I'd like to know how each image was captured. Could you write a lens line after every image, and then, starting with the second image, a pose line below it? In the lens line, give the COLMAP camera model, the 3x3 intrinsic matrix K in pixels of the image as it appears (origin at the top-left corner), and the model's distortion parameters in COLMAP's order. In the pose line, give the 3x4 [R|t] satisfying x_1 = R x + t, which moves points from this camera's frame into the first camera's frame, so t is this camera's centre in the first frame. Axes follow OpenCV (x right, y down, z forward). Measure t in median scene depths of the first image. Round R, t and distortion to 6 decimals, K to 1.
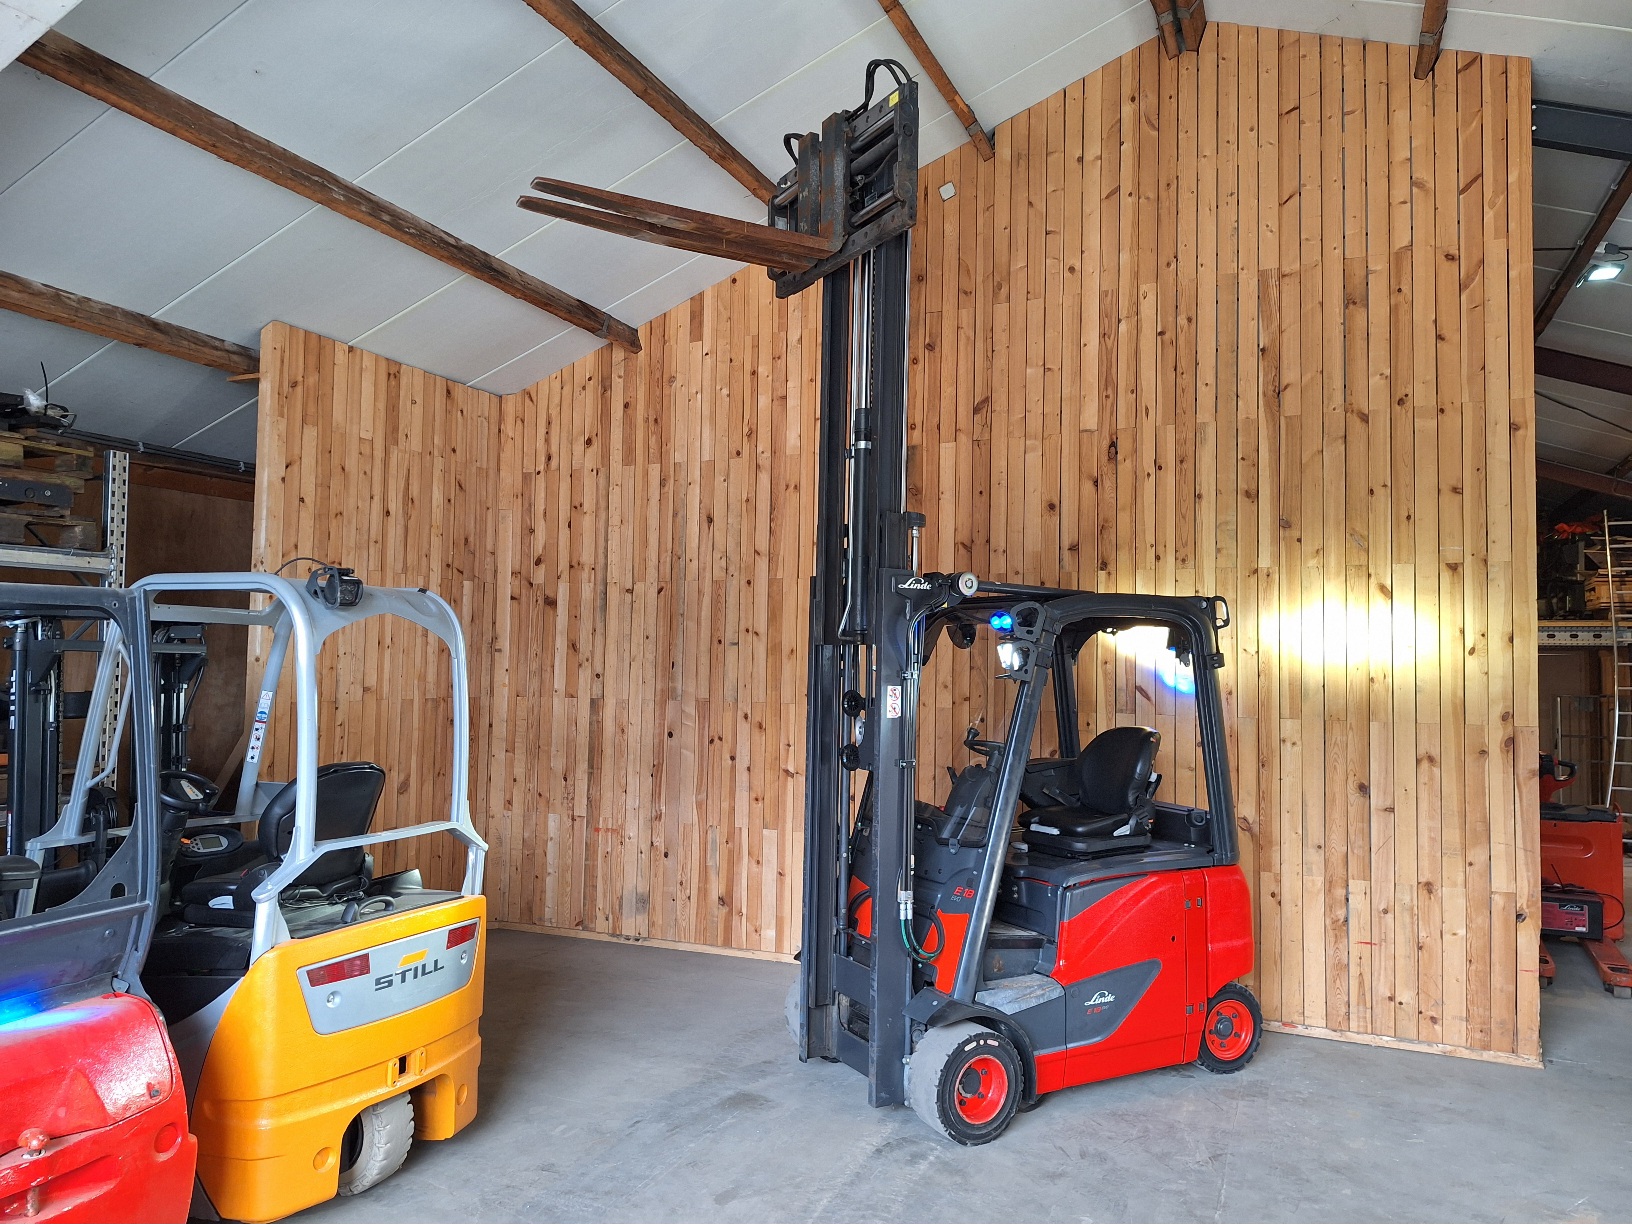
lens RADIAL K [[1132.4, 0, 807.1], [0, 1132.4, 605.6], [0, 0, 1]] dist [0.064058, -0.068788]
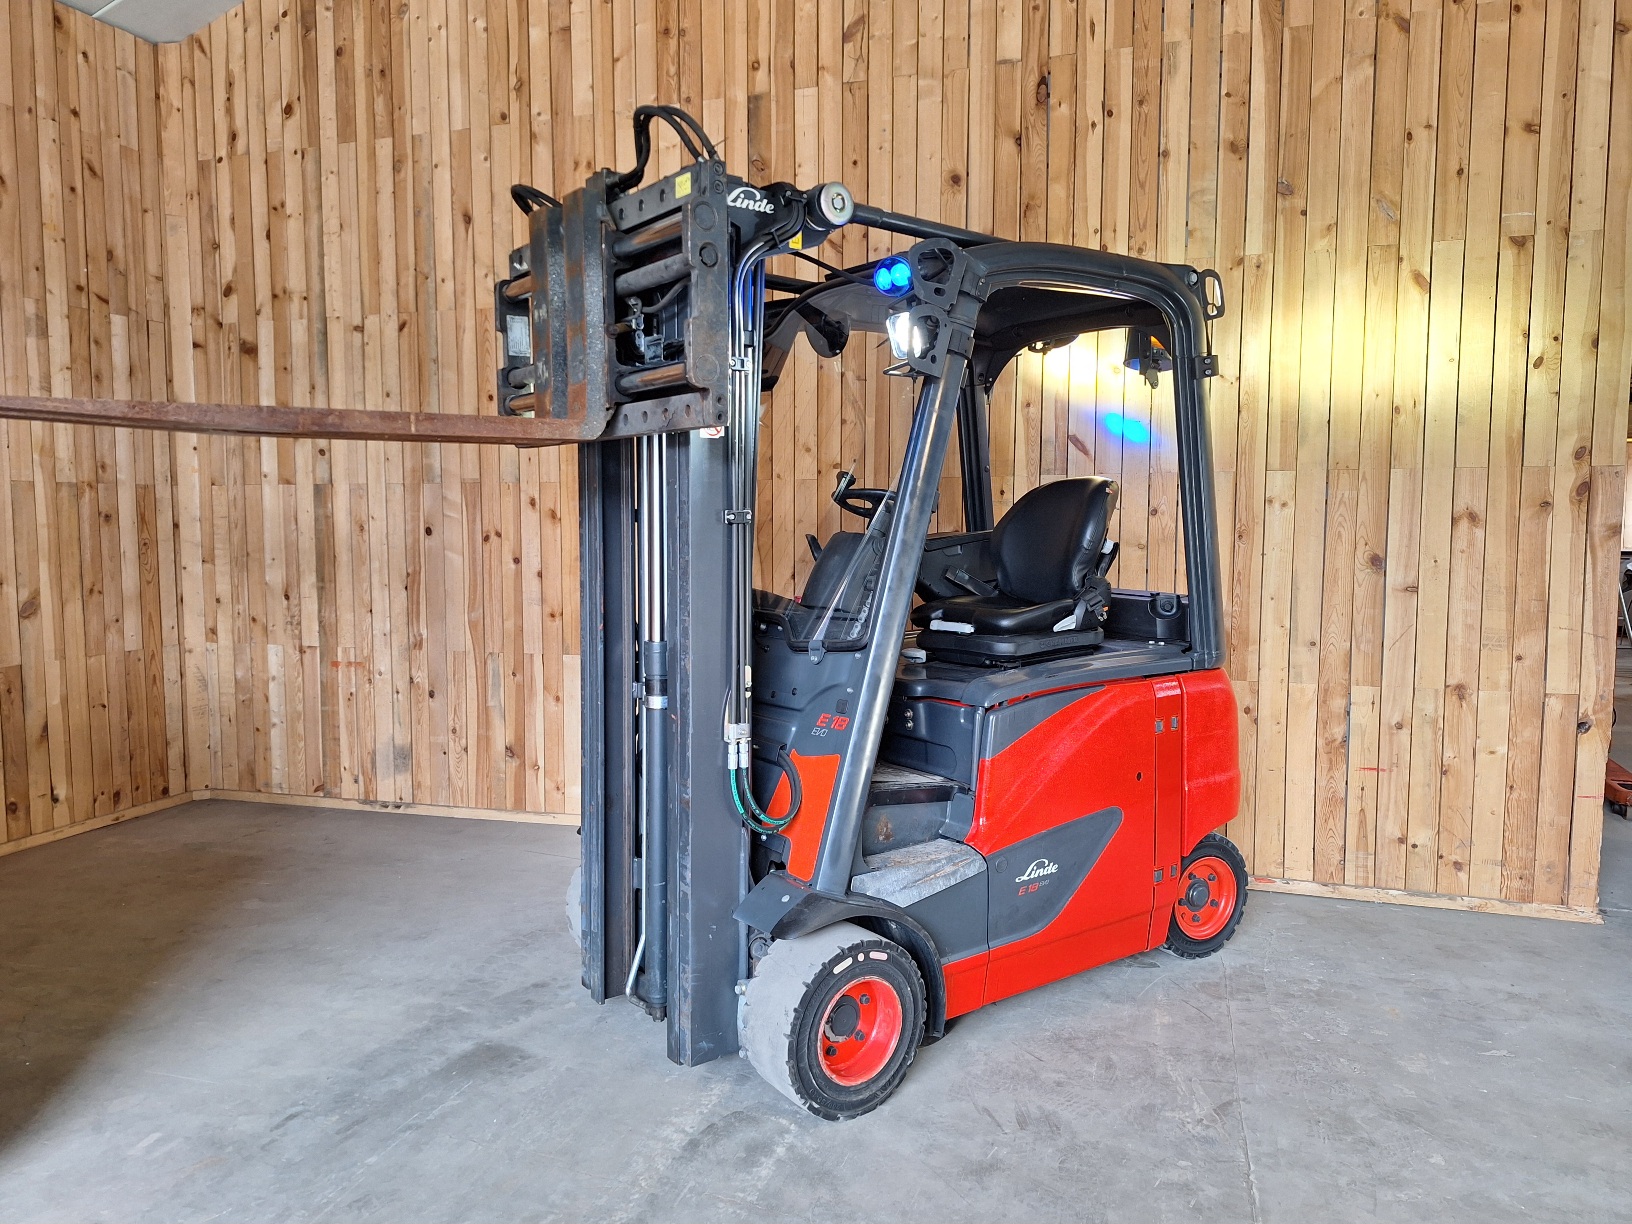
lens RADIAL K [[1132.4, 0, 812.2], [0, 1132.4, 601.4], [0, 0, 1]] dist [0.064058, -0.068788]
pose [[0.992981, -0.025781, 0.115432, 0.044762], [0.010779, 0.991619, 0.128748, 0.083511], [-0.117784, -0.126600, 0.984936, 0.311999]]
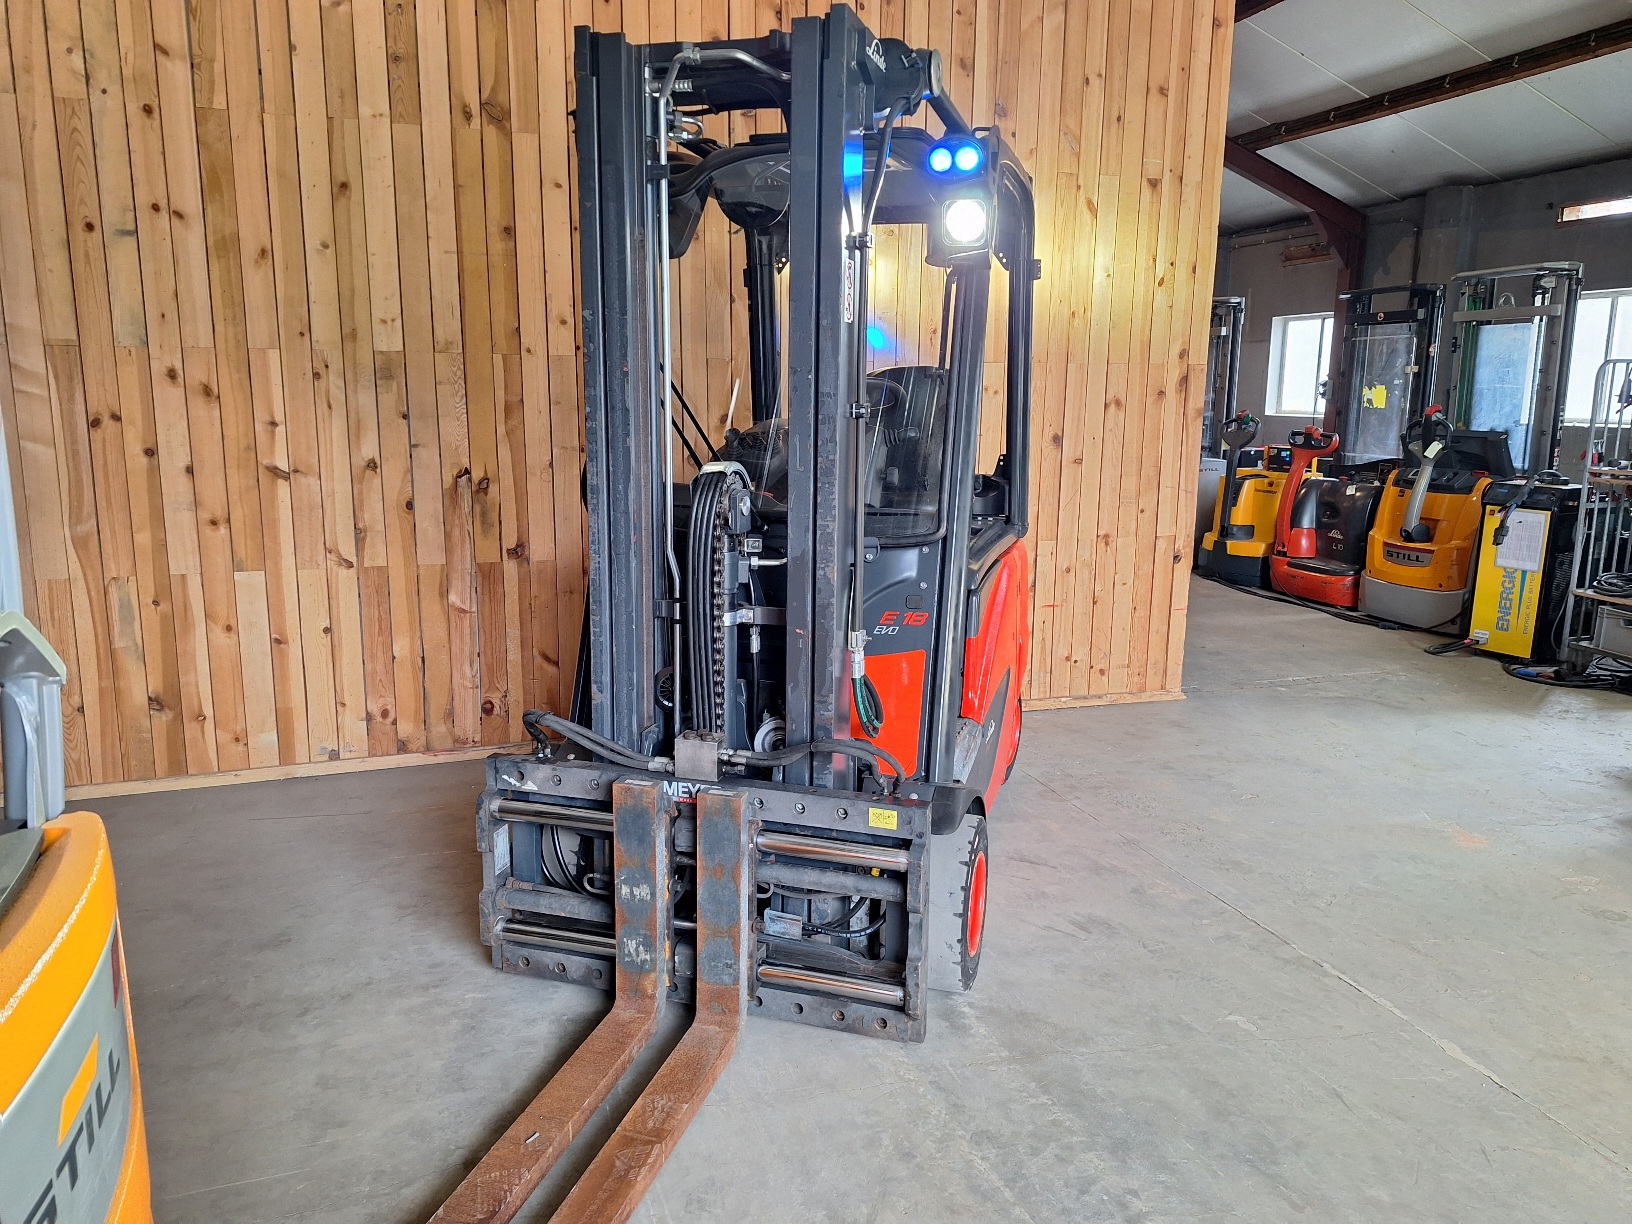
lens RADIAL K [[1132.4, 0, 808.6], [0, 1132.4, 596.2], [0, 0, 1]] dist [0.064058, -0.068788]
pose [[0.734005, -0.132145, 0.666164, -0.252078], [-0.034155, 0.972464, 0.230537, 0.077090], [-0.678285, -0.191968, 0.709280, 0.458310]]
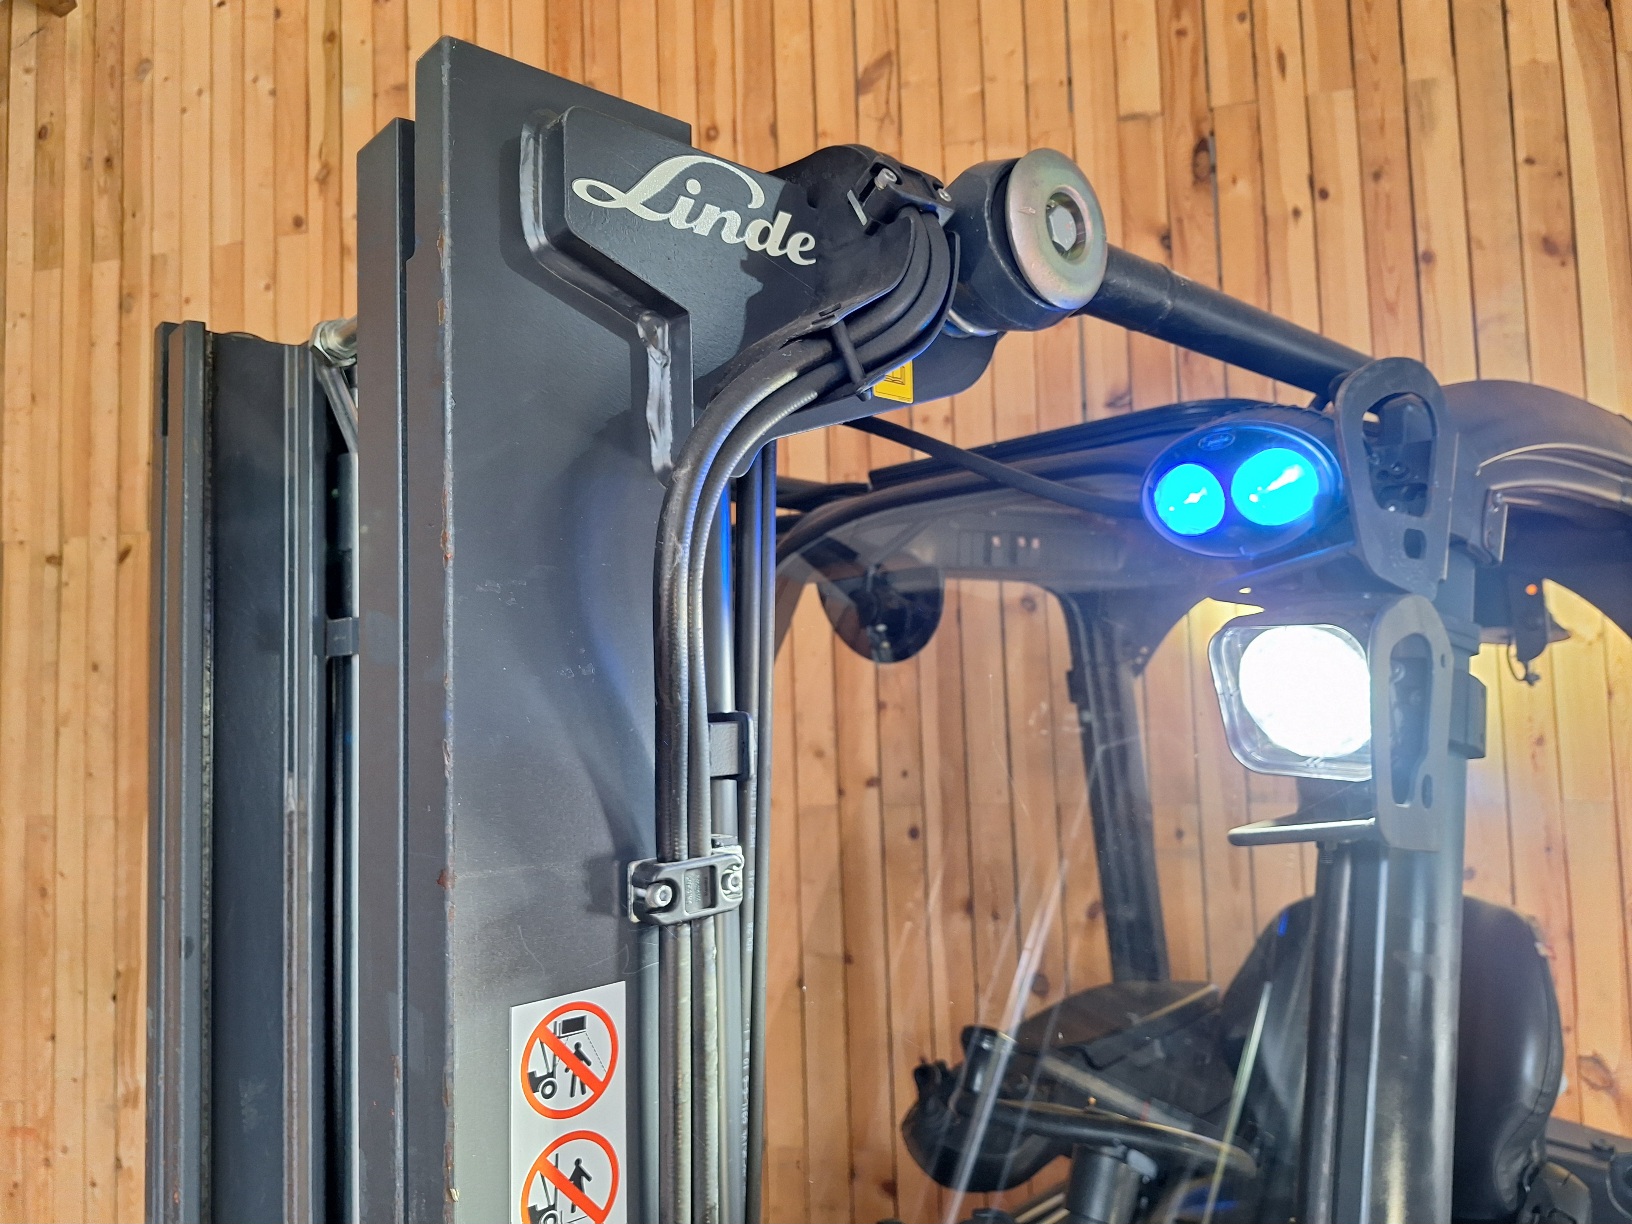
lens RADIAL K [[1132.4, 0, 810.7], [0, 1132.4, 603.3], [0, 0, 1]] dist [0.064058, -0.068788]
pose [[0.980359, -0.035437, 0.194010, 0.046986], [0.037771, 0.999252, -0.008345, 0.022433], [-0.193569, 0.015509, 0.980964, 0.658446]]
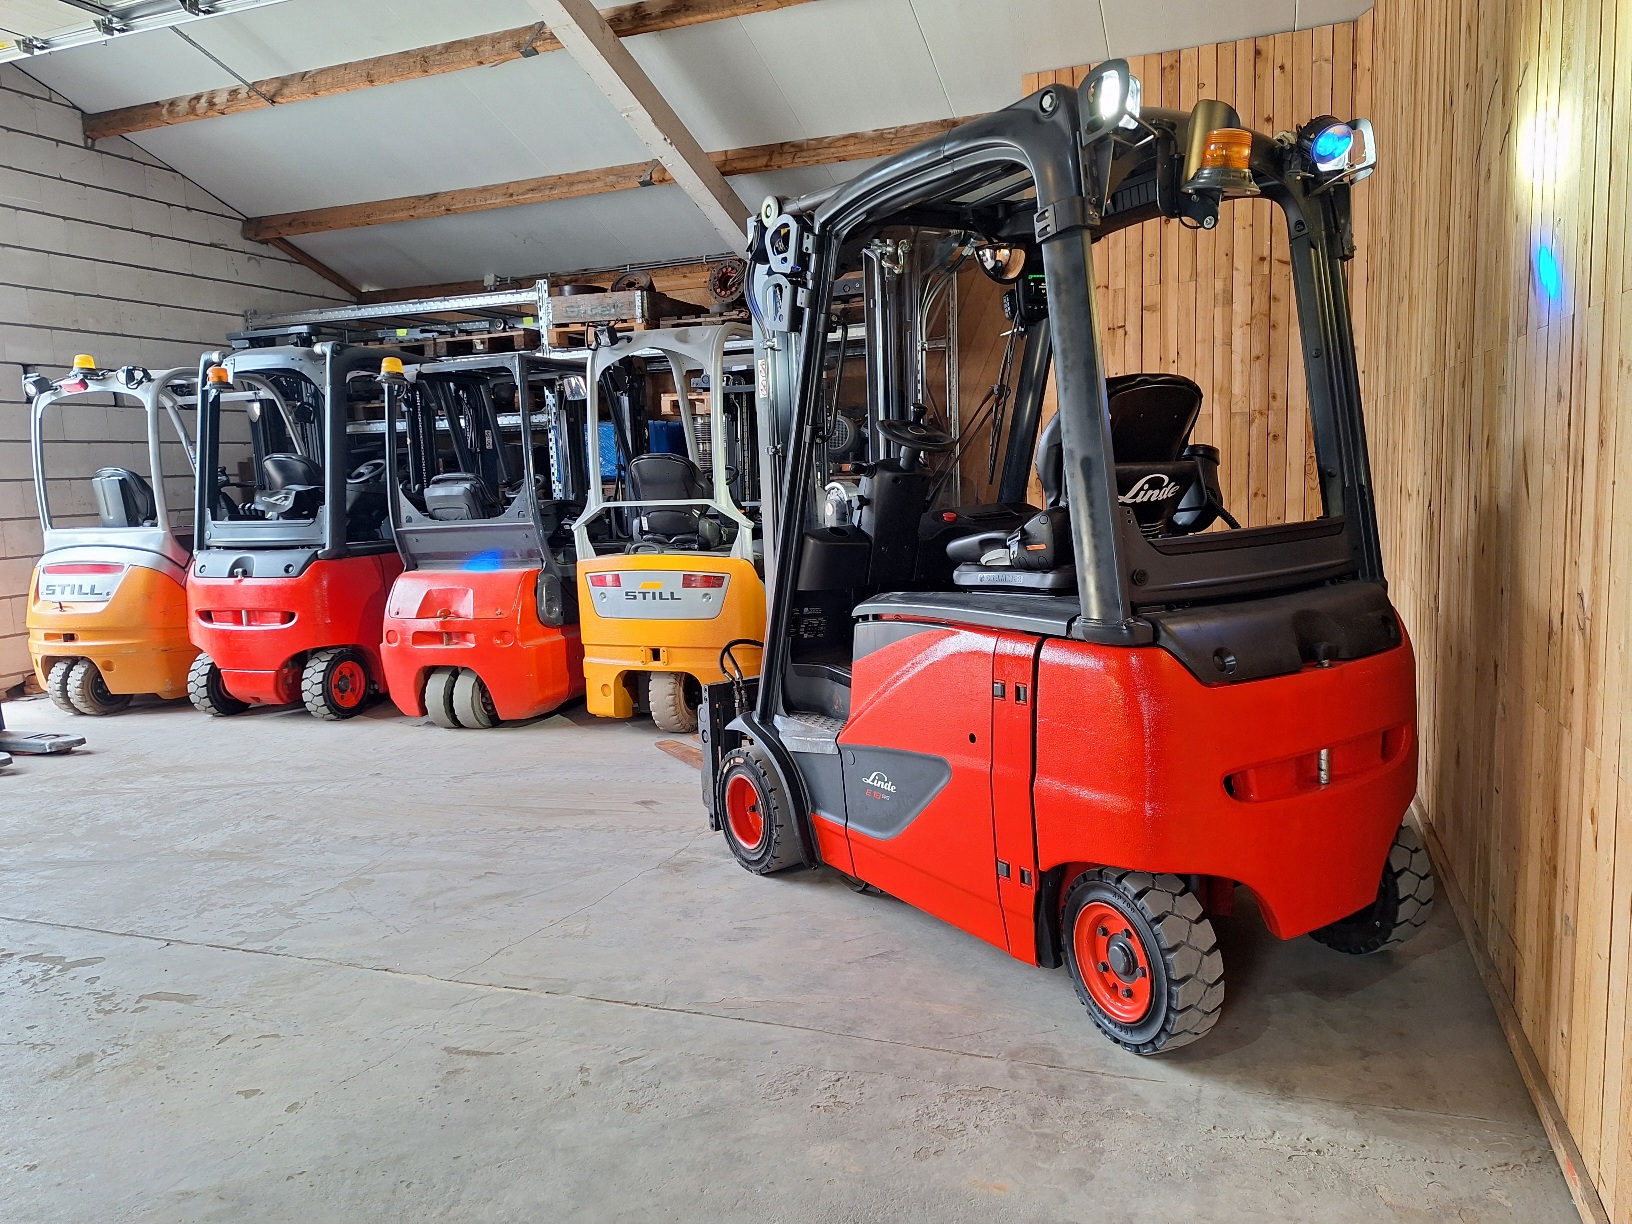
lens RADIAL K [[1132.4, 0, 820.4], [0, 1132.4, 595.9], [0, 0, 1]] dist [0.064058, -0.068788]
pose [[0.057111, 0.094586, -0.993877, 0.715359], [0.093052, 0.990664, 0.099627, 0.128538], [0.994022, -0.098172, 0.047777, 0.743066]]
